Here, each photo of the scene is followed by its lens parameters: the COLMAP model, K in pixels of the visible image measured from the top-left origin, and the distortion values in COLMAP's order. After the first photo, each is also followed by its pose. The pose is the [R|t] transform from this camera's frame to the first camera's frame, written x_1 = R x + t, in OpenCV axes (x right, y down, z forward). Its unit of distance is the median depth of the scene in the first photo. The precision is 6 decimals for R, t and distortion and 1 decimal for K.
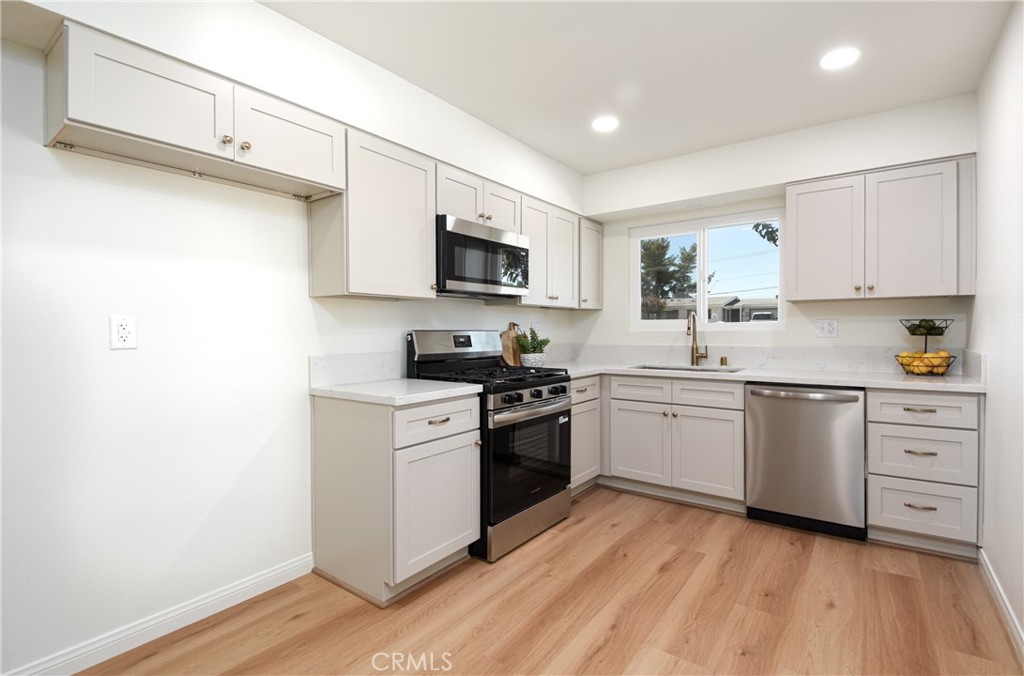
lens RADIAL K [[461.3, 0, 547.5], [0, 461.3, 332.6], [0, 0, 1]] dist [0.032831, -0.025347]
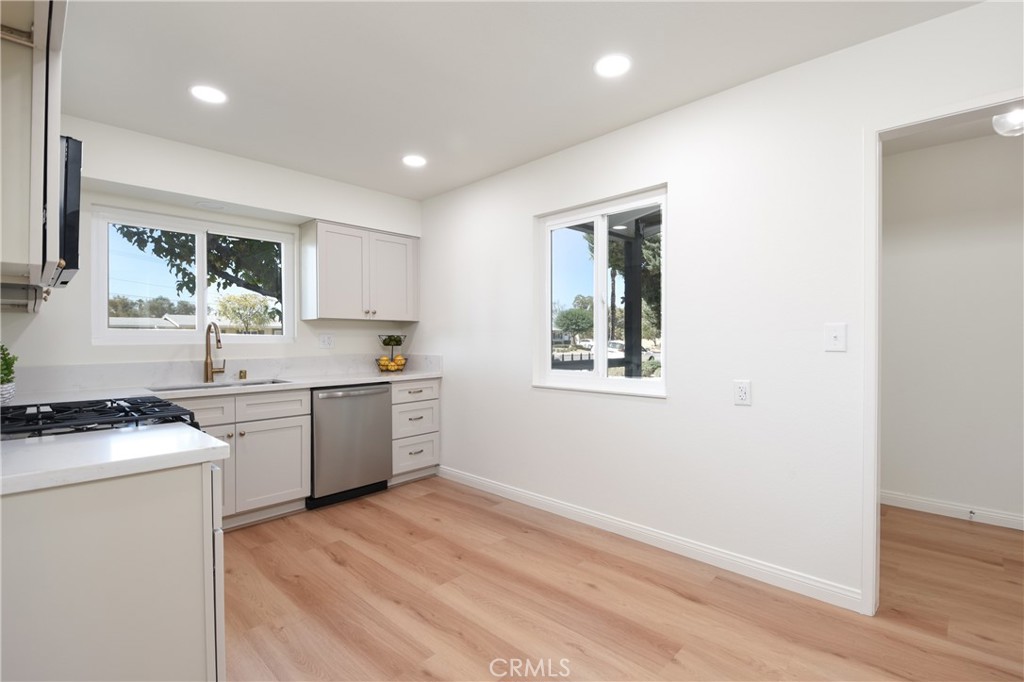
lens RADIAL K [[449.7, 0, 512.0], [0, 449.7, 341.0], [0, 0, 1]] dist [0.000051, -0.000061]
pose [[0.191706, 0.004529, 0.981442, -0.586628], [0.012836, 0.999892, -0.007122, 0.006171], [-0.981368, 0.013963, 0.191627, 0.338753]]
